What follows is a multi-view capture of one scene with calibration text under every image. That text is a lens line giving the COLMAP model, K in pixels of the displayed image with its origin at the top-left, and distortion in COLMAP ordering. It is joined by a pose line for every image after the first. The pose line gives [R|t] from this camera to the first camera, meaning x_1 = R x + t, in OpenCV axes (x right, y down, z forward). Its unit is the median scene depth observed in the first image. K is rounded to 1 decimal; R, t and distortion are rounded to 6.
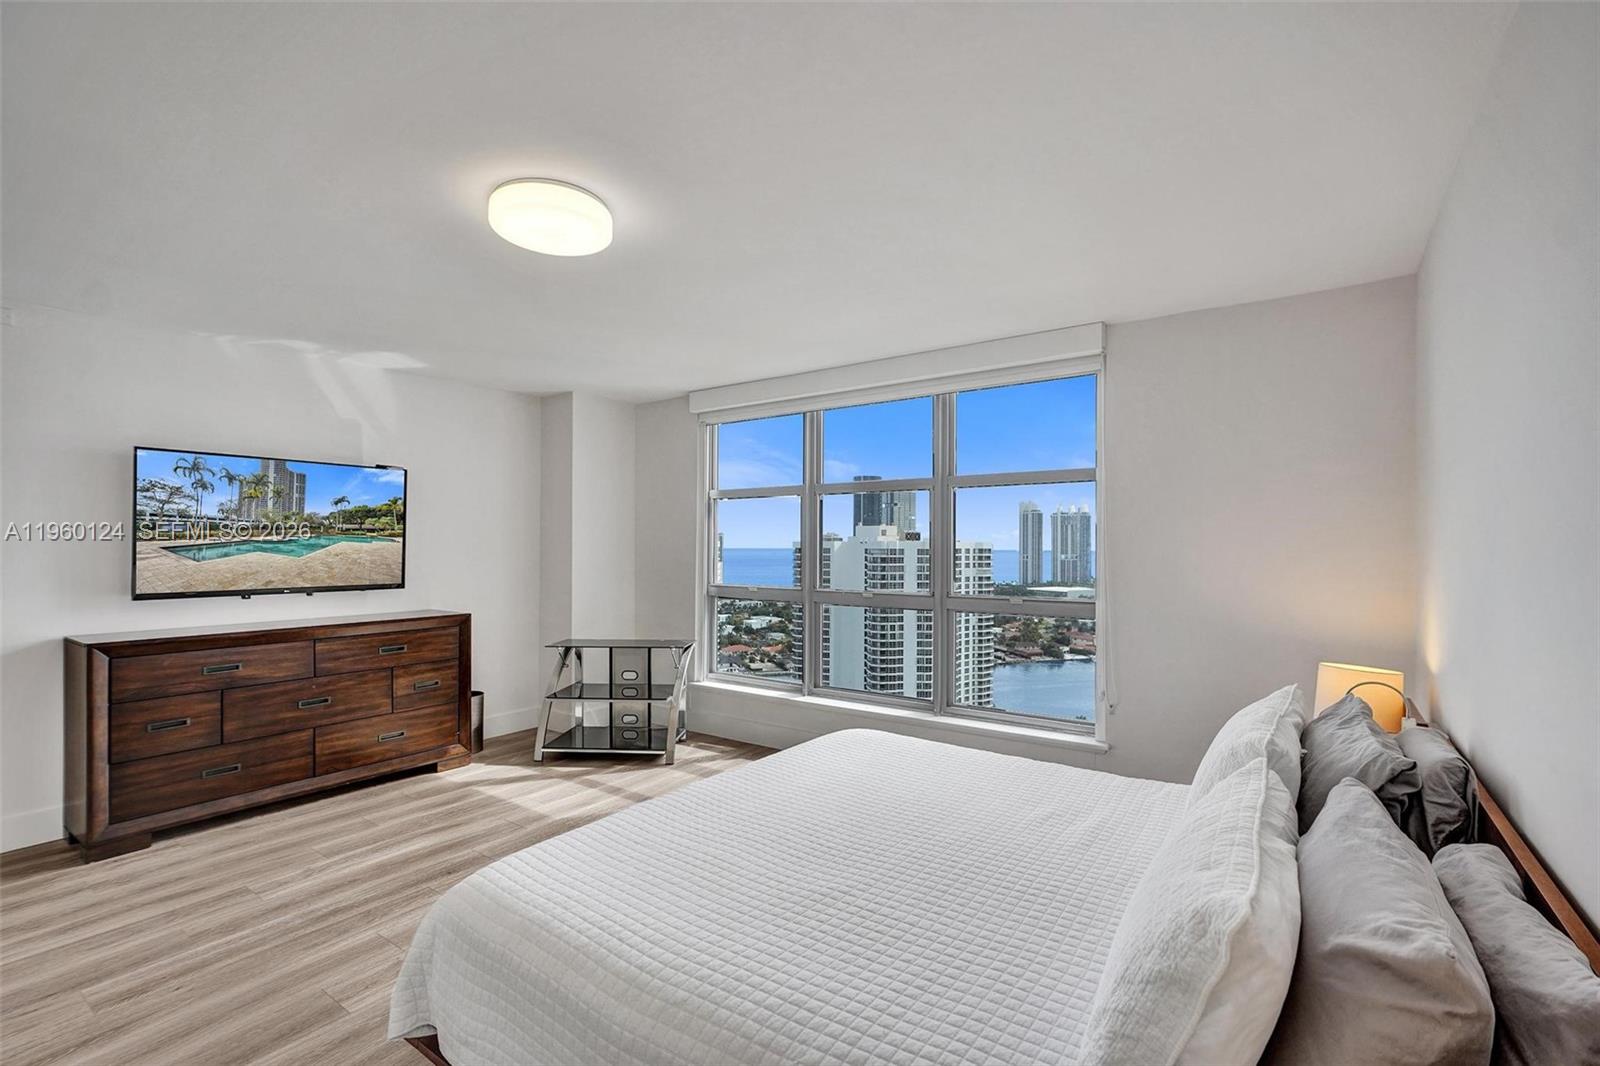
lens RADIAL K [[715.2, 0, 796.3], [0, 715.2, 538.5], [0, 0, 1]] dist [-0.002067, 0.000085]
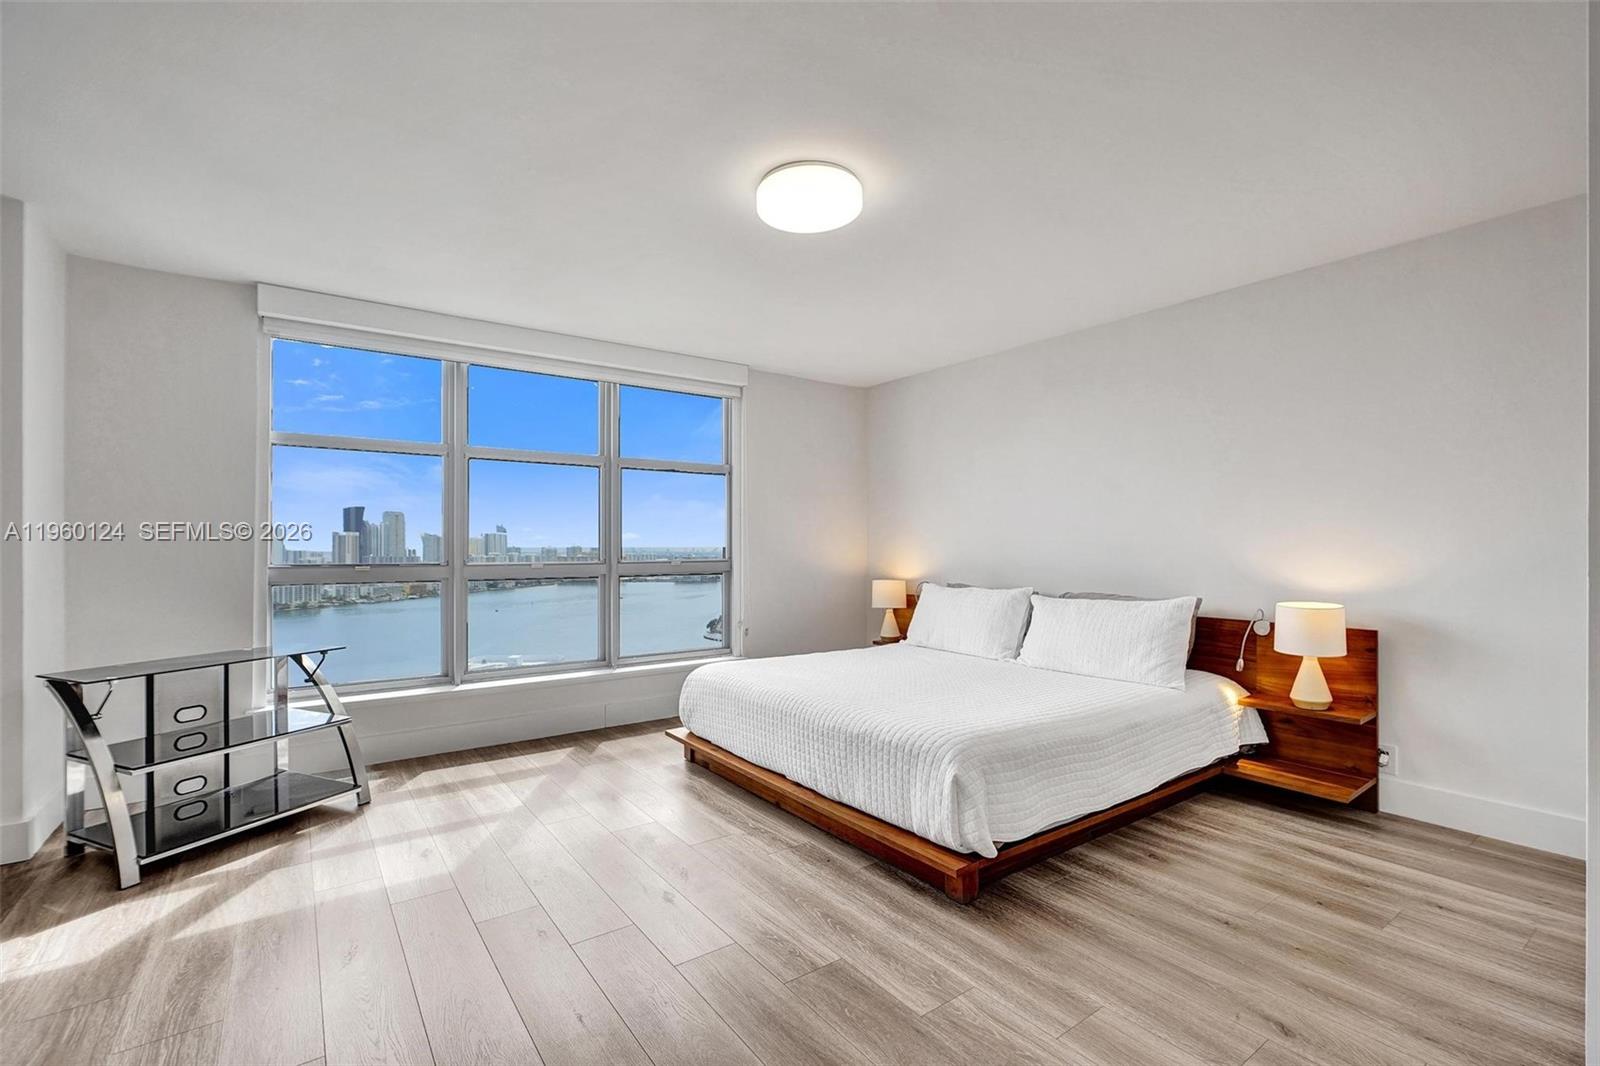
lens RADIAL K [[715.2, 0, 797.8], [0, 715.2, 542.8], [0, 0, 1]] dist [-0.002067, 0.000085]
pose [[0.310985, 0.003020, 0.950410, -0.726671], [-0.008097, 0.999967, -0.000528, 0.044182], [-0.950380, -0.007531, 0.310999, 0.348870]]
